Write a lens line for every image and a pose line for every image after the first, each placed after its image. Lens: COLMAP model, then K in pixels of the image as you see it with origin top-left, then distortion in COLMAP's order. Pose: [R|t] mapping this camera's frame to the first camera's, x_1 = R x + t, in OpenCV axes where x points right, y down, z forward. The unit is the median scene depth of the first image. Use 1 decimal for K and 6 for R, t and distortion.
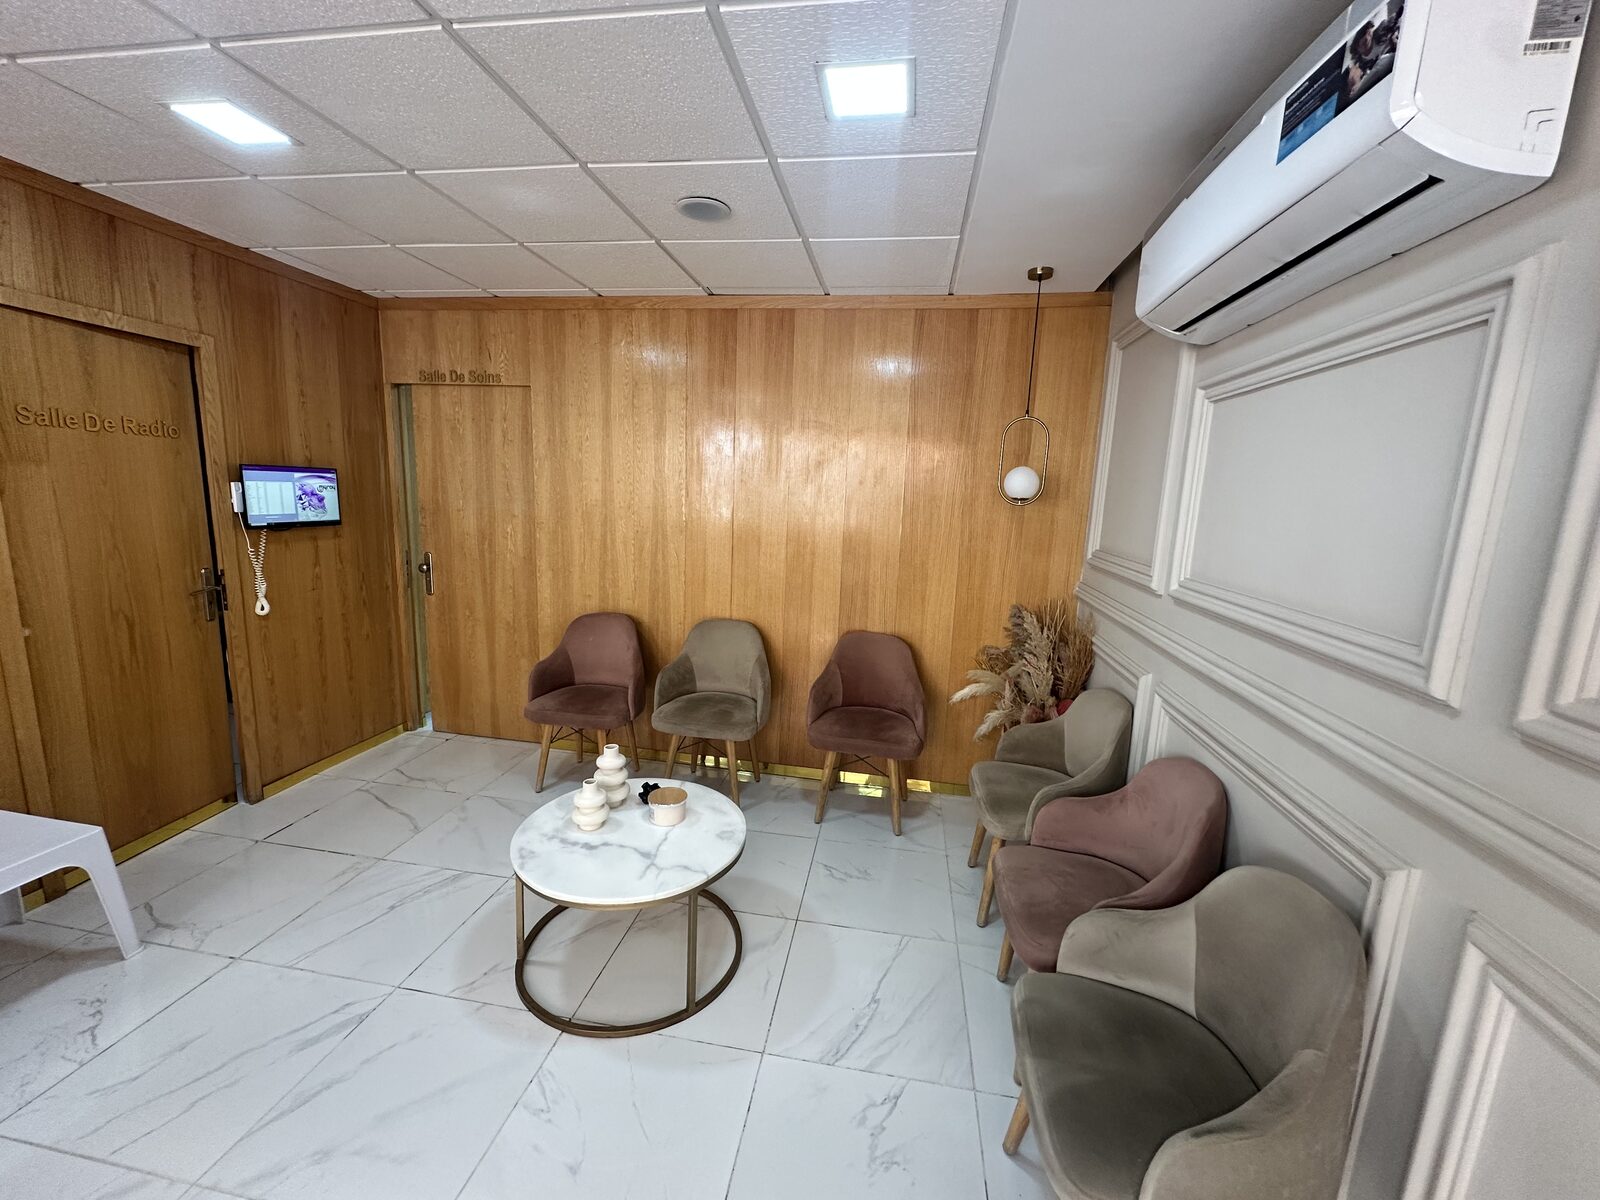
lens RADIAL K [[640.3, 0, 800.6], [0, 640.3, 601.7], [0, 0, 1]] dist [0.000984, 0.000097]
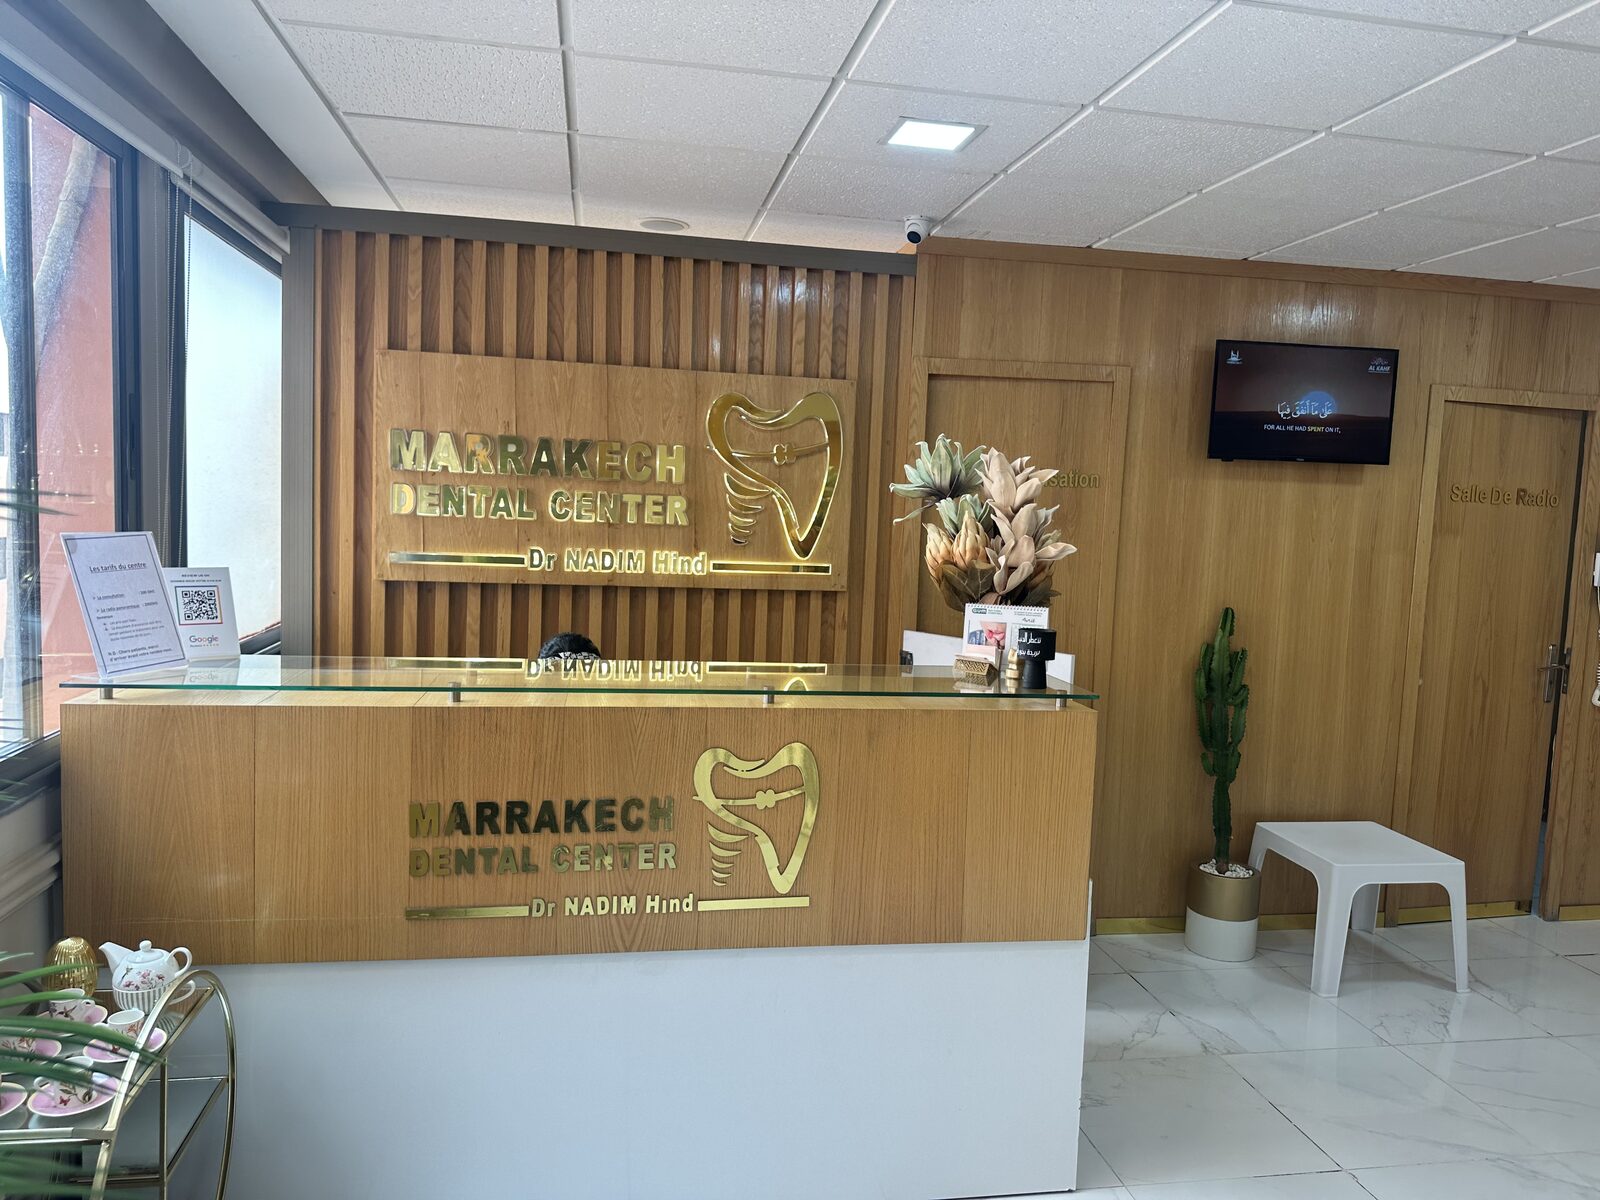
lens RADIAL K [[1131.1, 0, 800.9], [0, 1131.1, 604.4], [0, 0, 1]] dist [-0.009907, -0.000808]
pose [[0.333476, 0.054330, -0.941192, 0.245804], [-0.184076, 0.982875, -0.008484, 0.112235], [0.924613, 0.176080, 0.337767, -0.599819]]
